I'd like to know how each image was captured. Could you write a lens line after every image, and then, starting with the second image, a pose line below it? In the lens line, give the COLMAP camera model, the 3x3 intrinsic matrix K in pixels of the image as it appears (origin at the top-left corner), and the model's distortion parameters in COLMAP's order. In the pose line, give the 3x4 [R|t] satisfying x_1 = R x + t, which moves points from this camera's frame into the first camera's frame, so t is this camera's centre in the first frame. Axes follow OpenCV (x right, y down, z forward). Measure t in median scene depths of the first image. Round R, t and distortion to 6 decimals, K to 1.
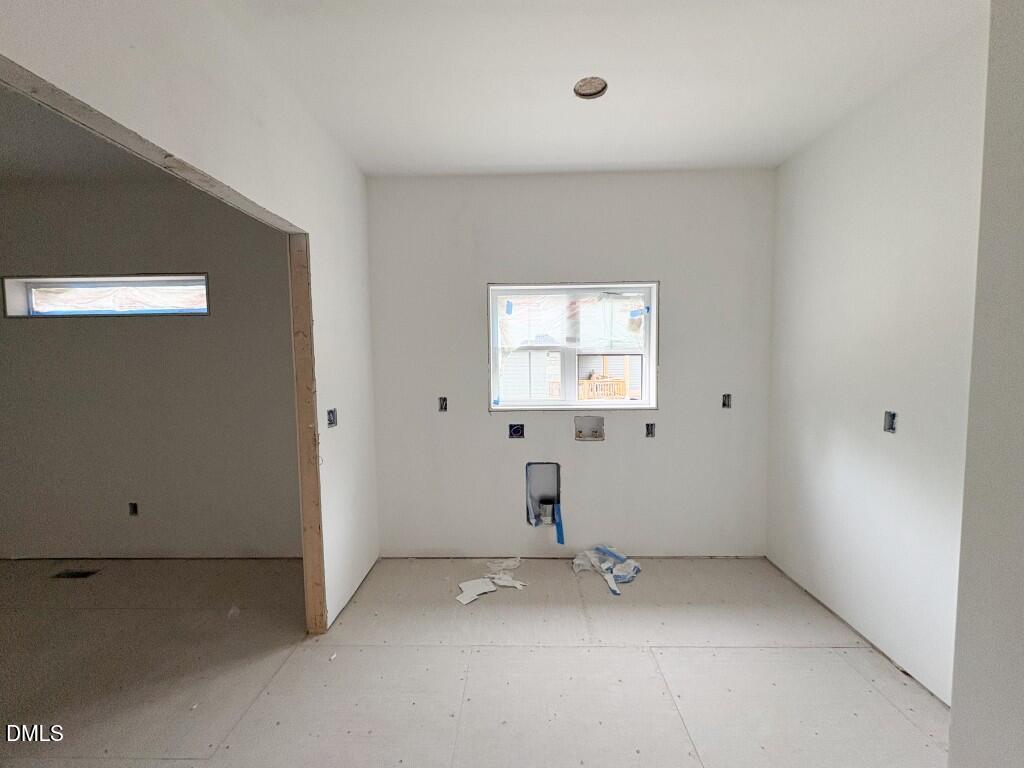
lens RADIAL K [[410.7, 0, 512.6], [0, 410.7, 384.2], [0, 0, 1]] dist [0.000907, 0.000461]
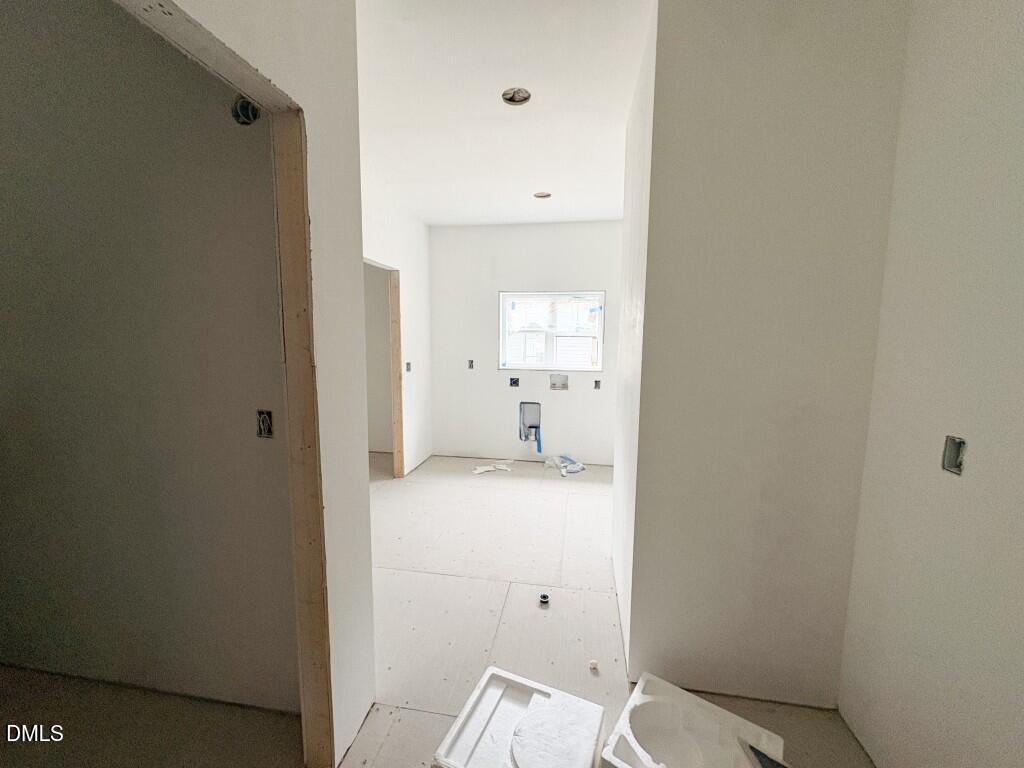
lens RADIAL K [[410.7, 0, 512.0], [0, 410.7, 385.6], [0, 0, 1]] dist [0.000907, 0.000461]
pose [[0.989204, 0.039559, -0.141105, 0.230688], [-0.032223, 0.998026, 0.053904, 0.039843], [0.142959, -0.048775, 0.988526, -0.615683]]
